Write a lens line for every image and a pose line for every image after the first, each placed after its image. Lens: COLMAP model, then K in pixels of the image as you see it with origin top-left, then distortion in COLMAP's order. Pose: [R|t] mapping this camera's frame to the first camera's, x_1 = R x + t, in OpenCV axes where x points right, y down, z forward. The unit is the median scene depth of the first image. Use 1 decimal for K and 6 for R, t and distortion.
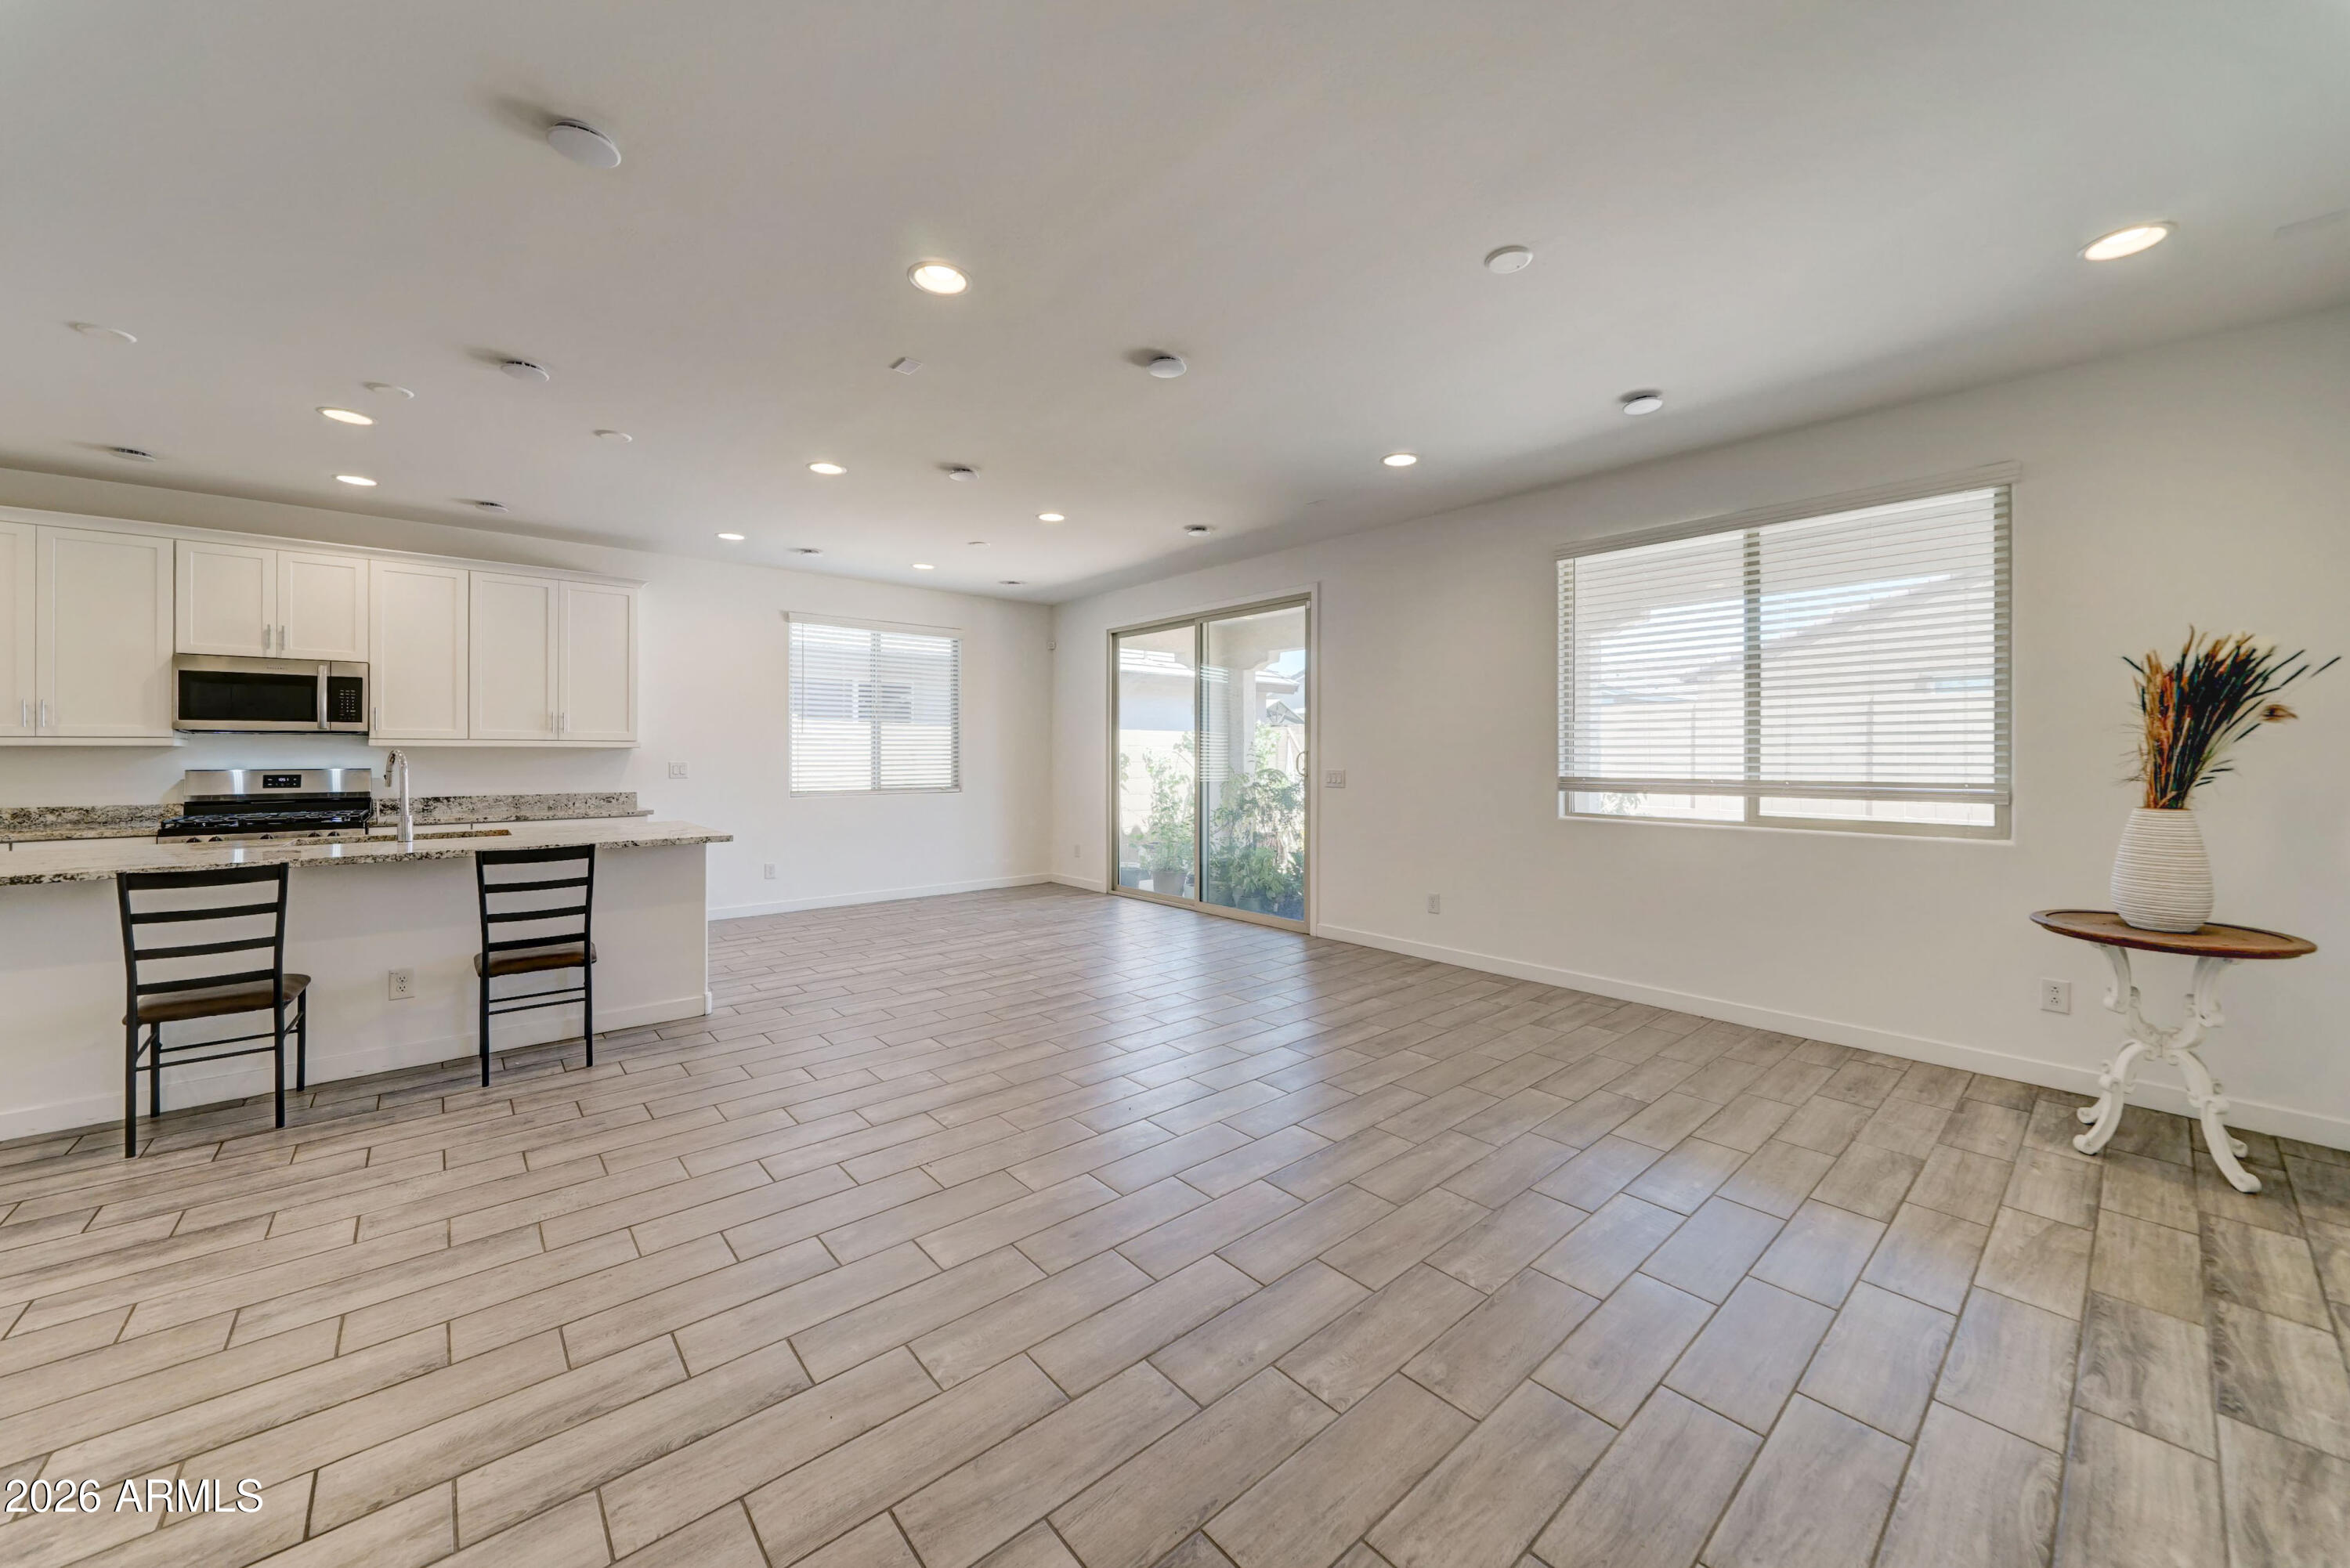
lens RADIAL K [[861.7, 0, 1180.8], [0, 861.7, 752.5], [0, 0, 1]] dist [-0.002415, -0.000423]
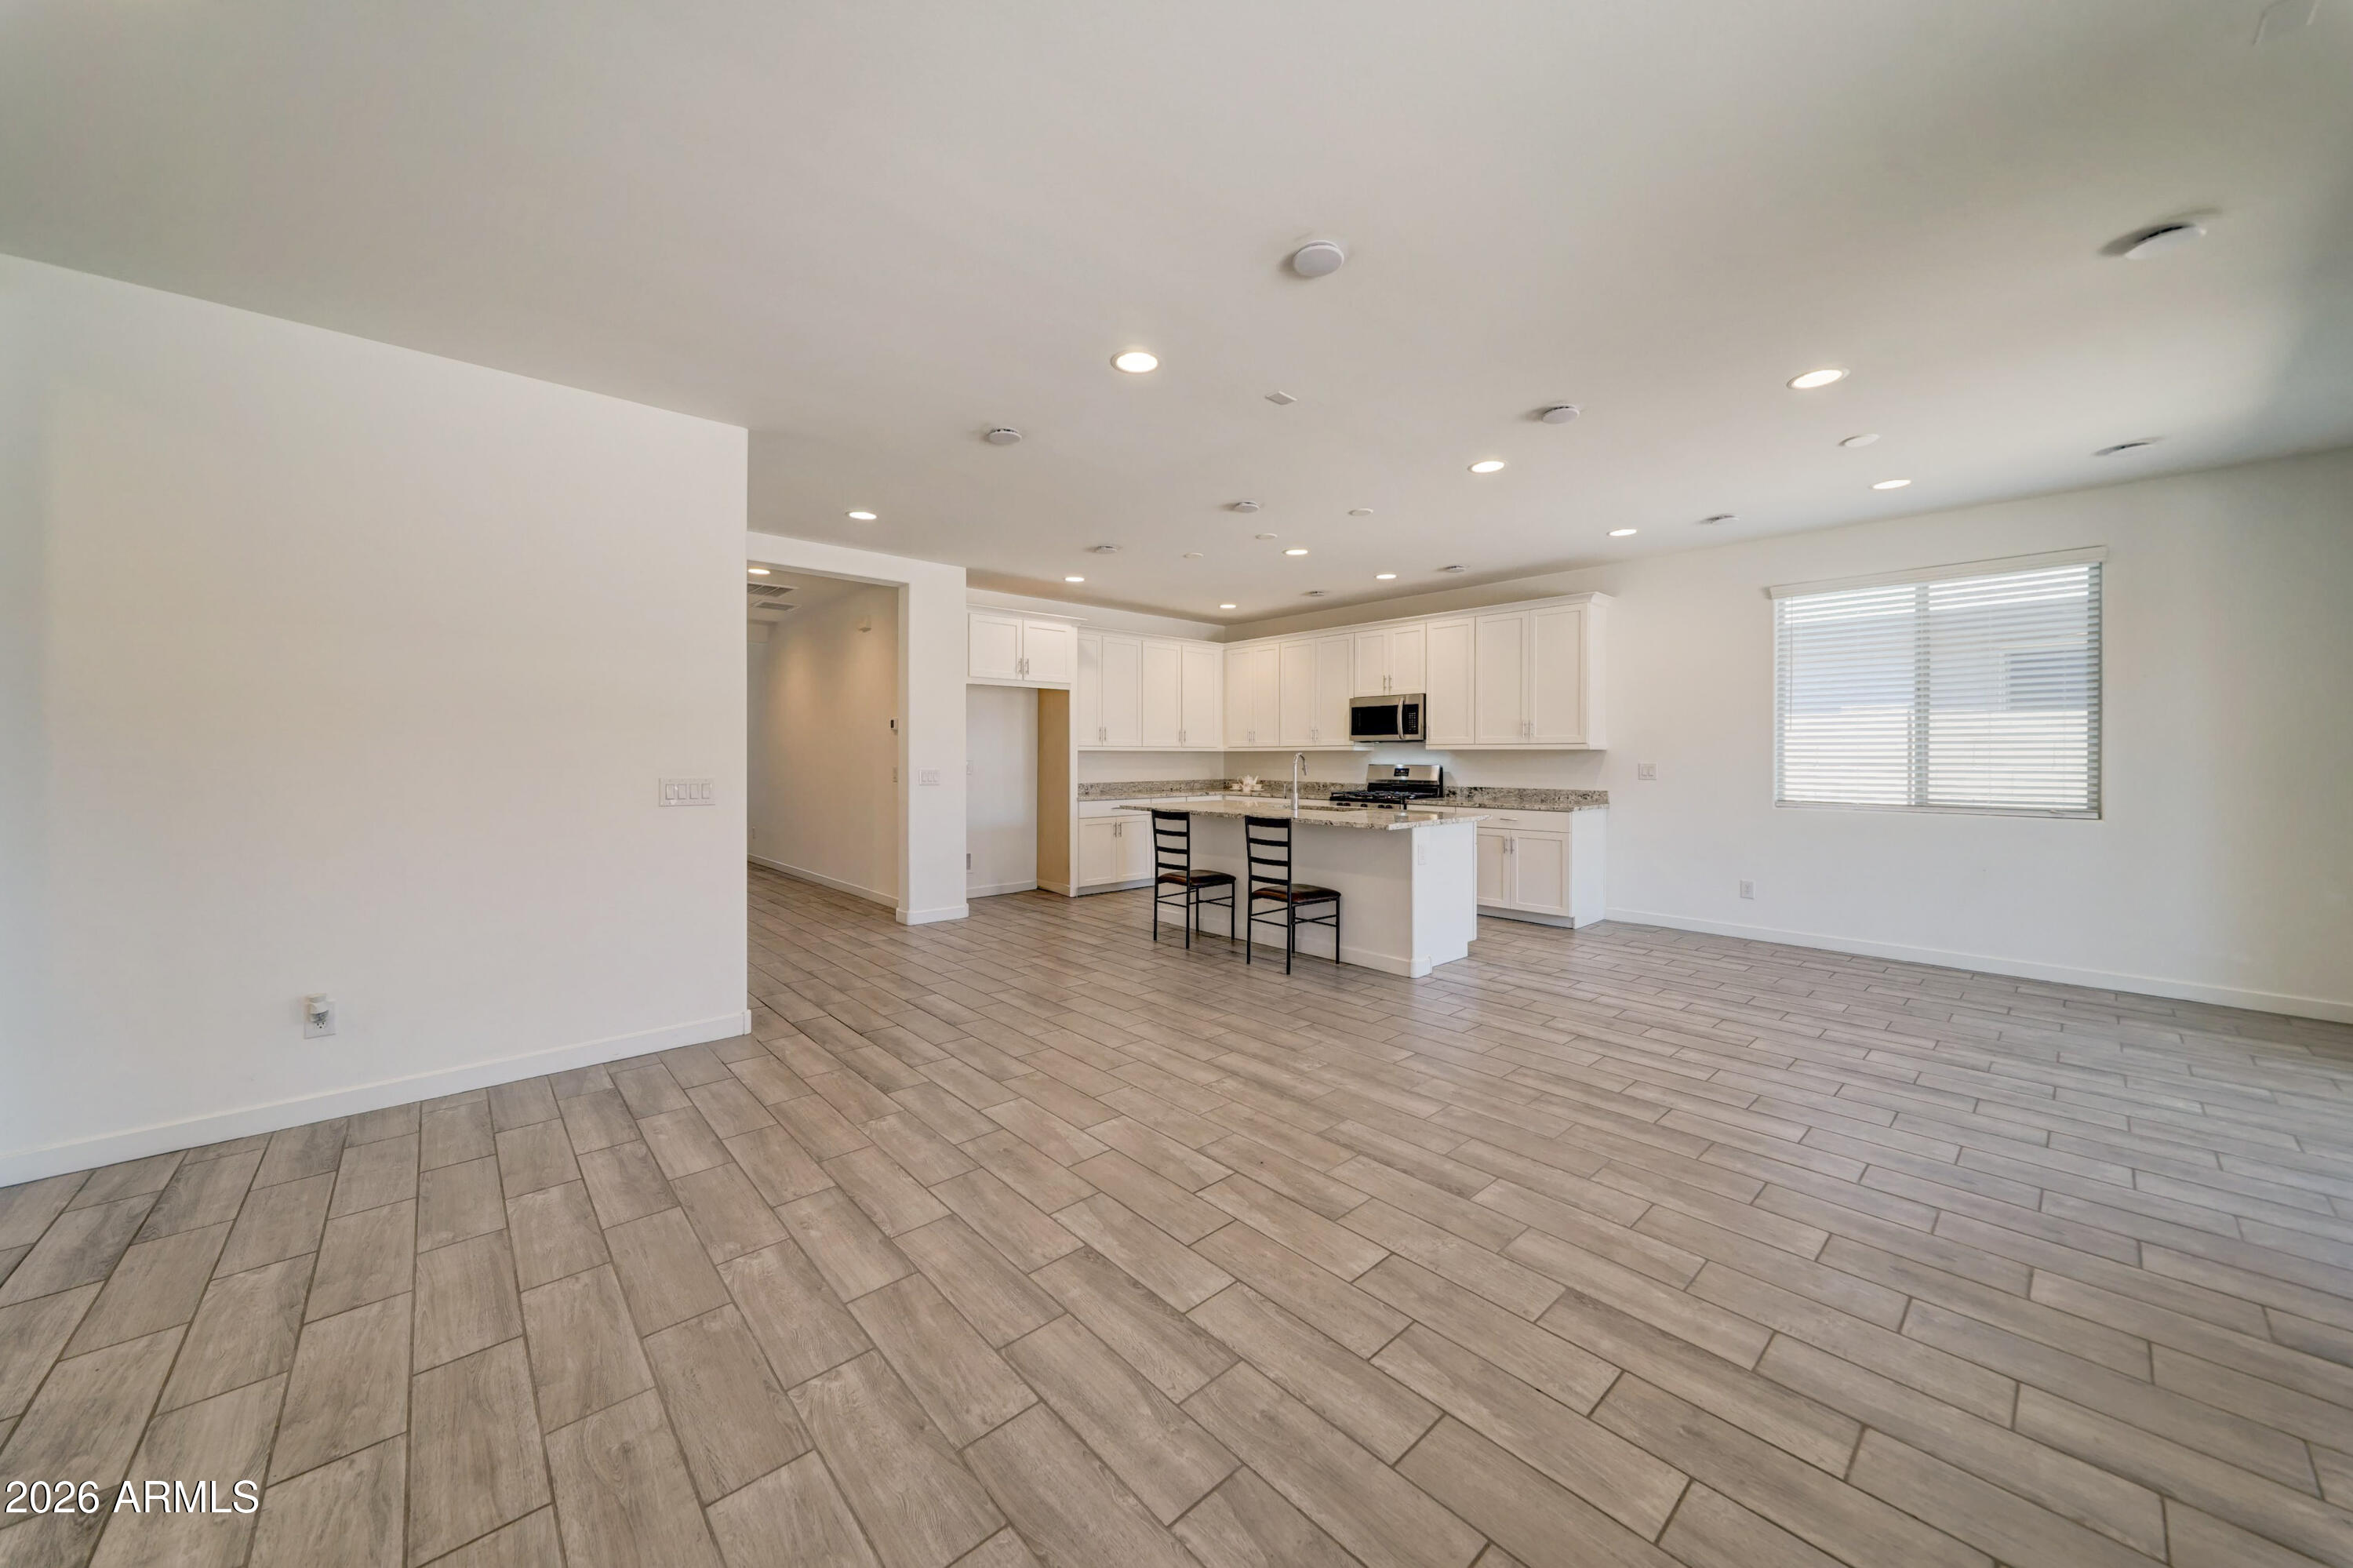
lens RADIAL K [[835.8, 0, 1185.3], [0, 835.8, 774.9], [0, 0, 1]] dist [-0.003361, -0.000139]
pose [[0.018106, 0.023290, -0.999565, 0.666237], [0.001117, 0.999728, 0.023314, 0.002295], [0.999835, -0.001539, 0.018075, 0.782891]]
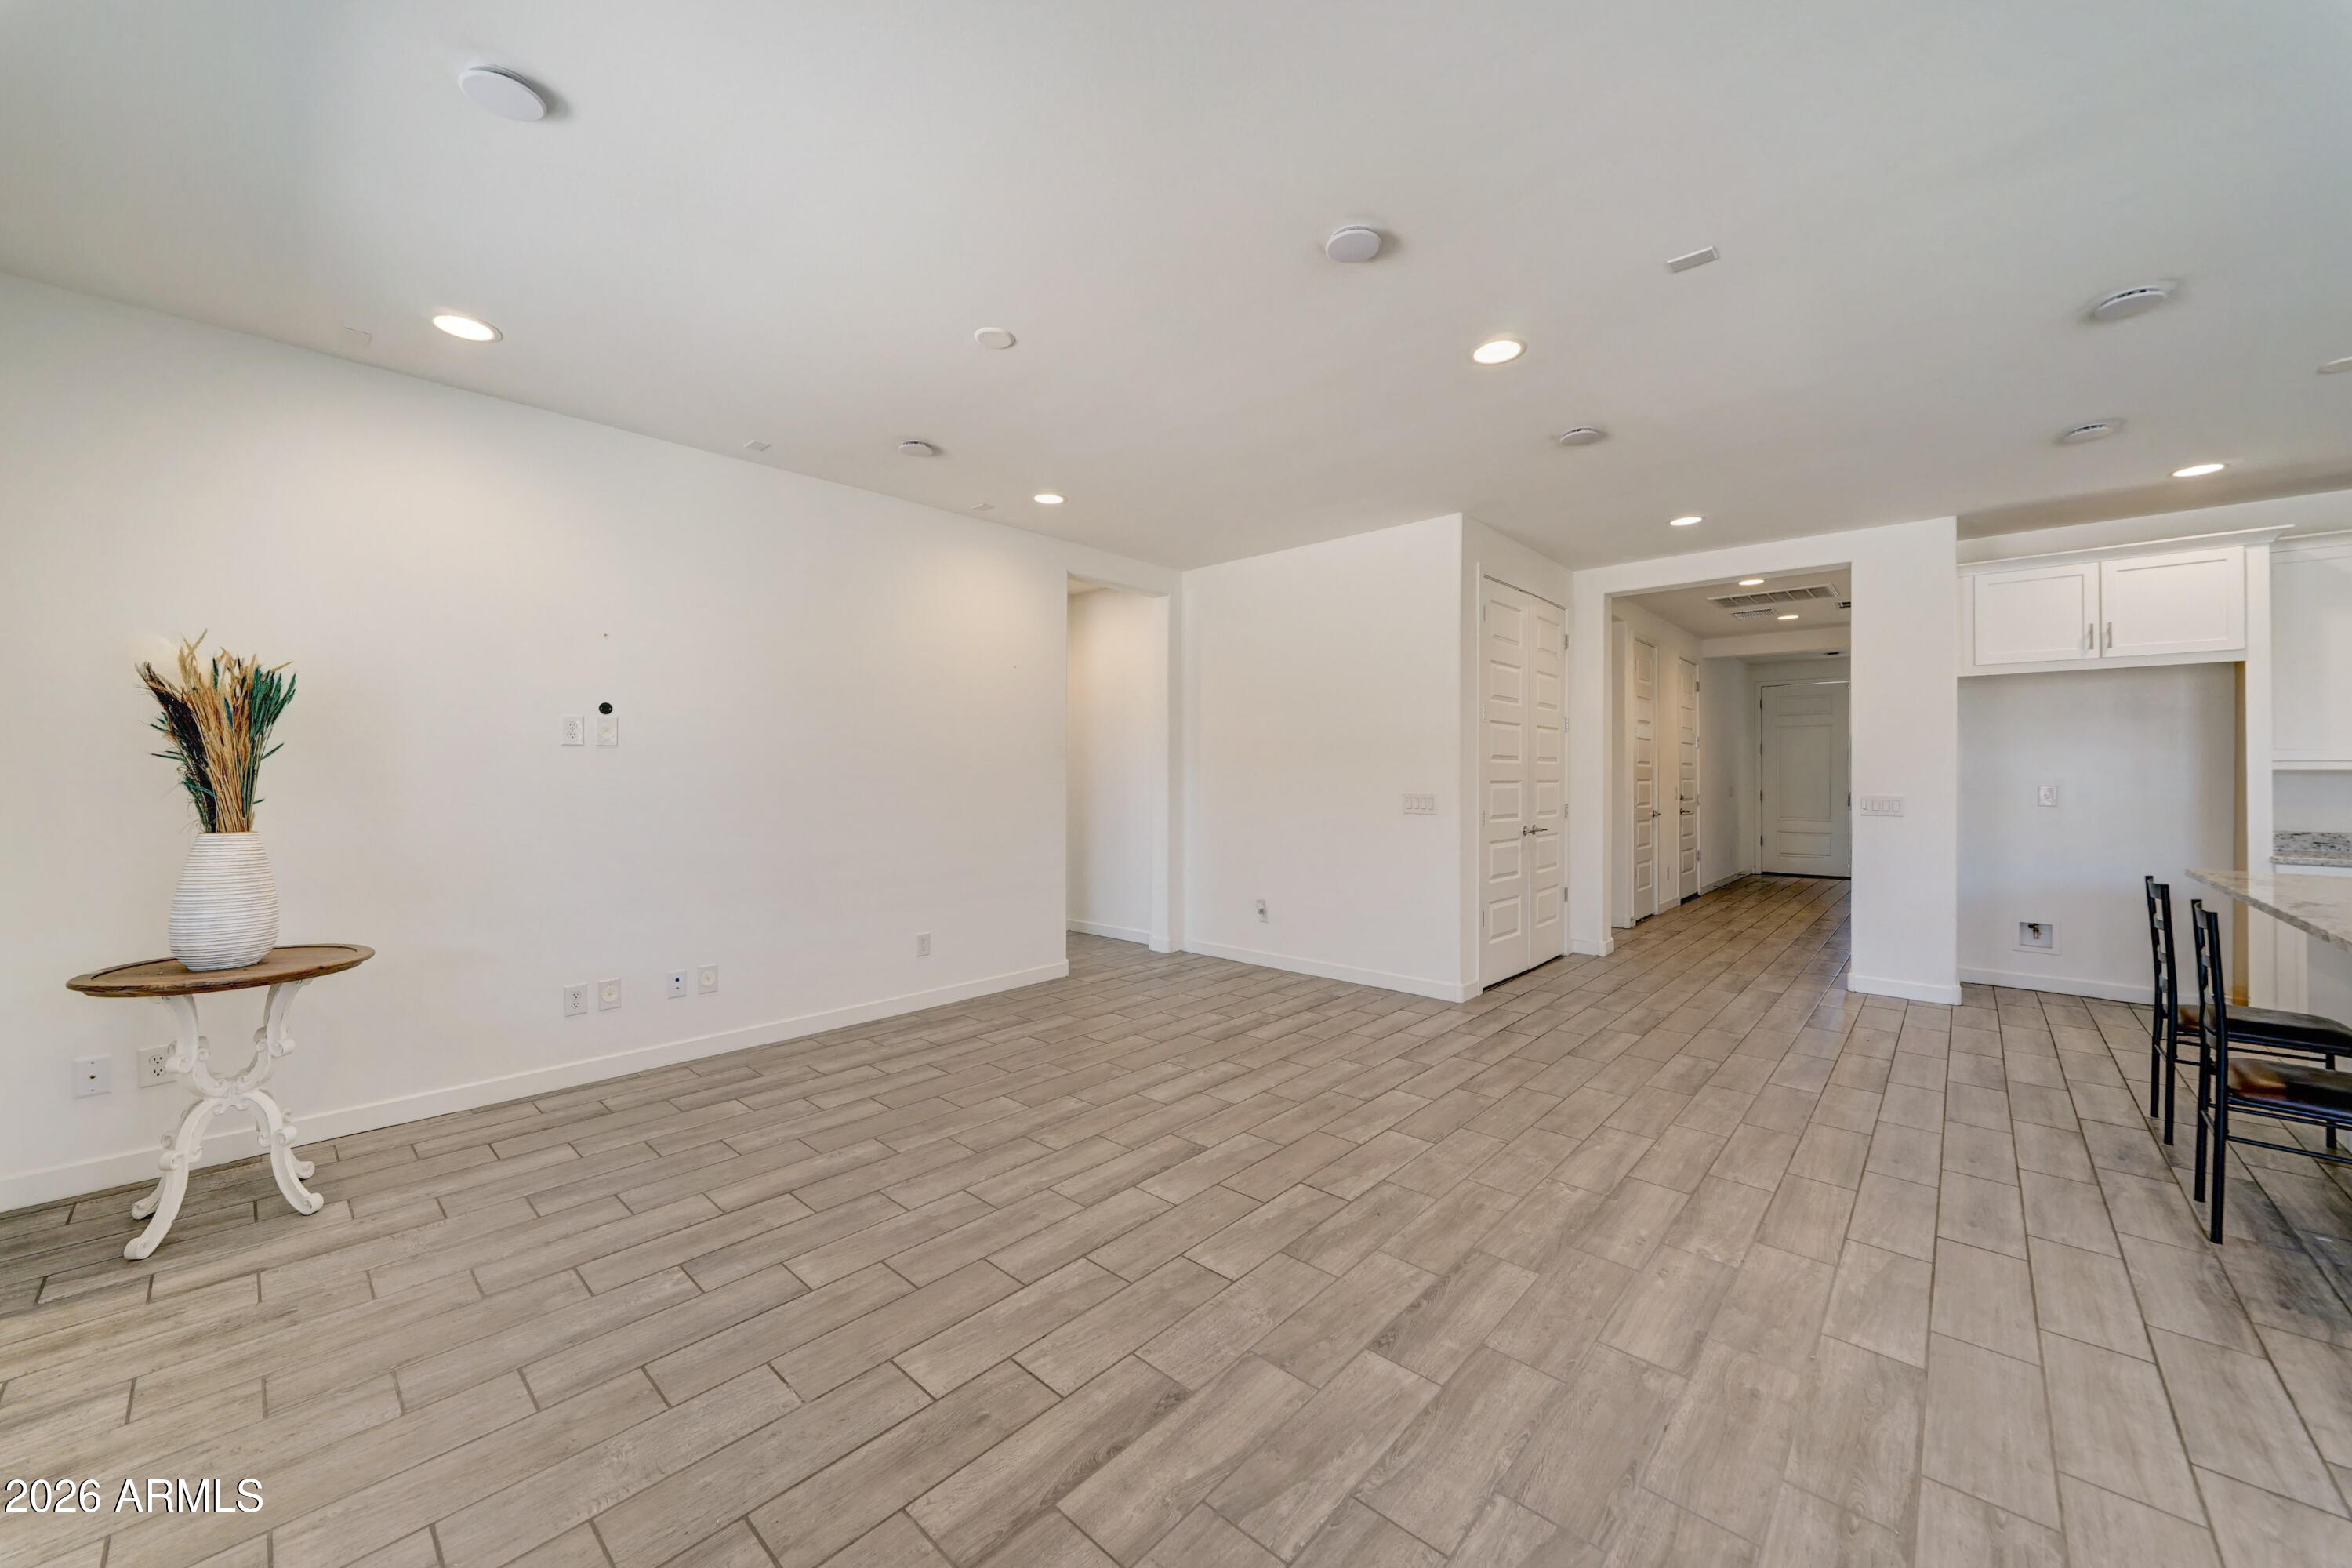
lens RADIAL K [[866.1, 0, 1176.0], [0, 866.1, 784.0], [0, 0, 1]] dist [-0.002989, -0.000038]
pose [[-0.994346, -0.000944, -0.106188, 0.186816], [-0.001855, 0.999962, 0.008478, 0.002471], [0.106176, 0.008627, -0.994310, 1.539054]]
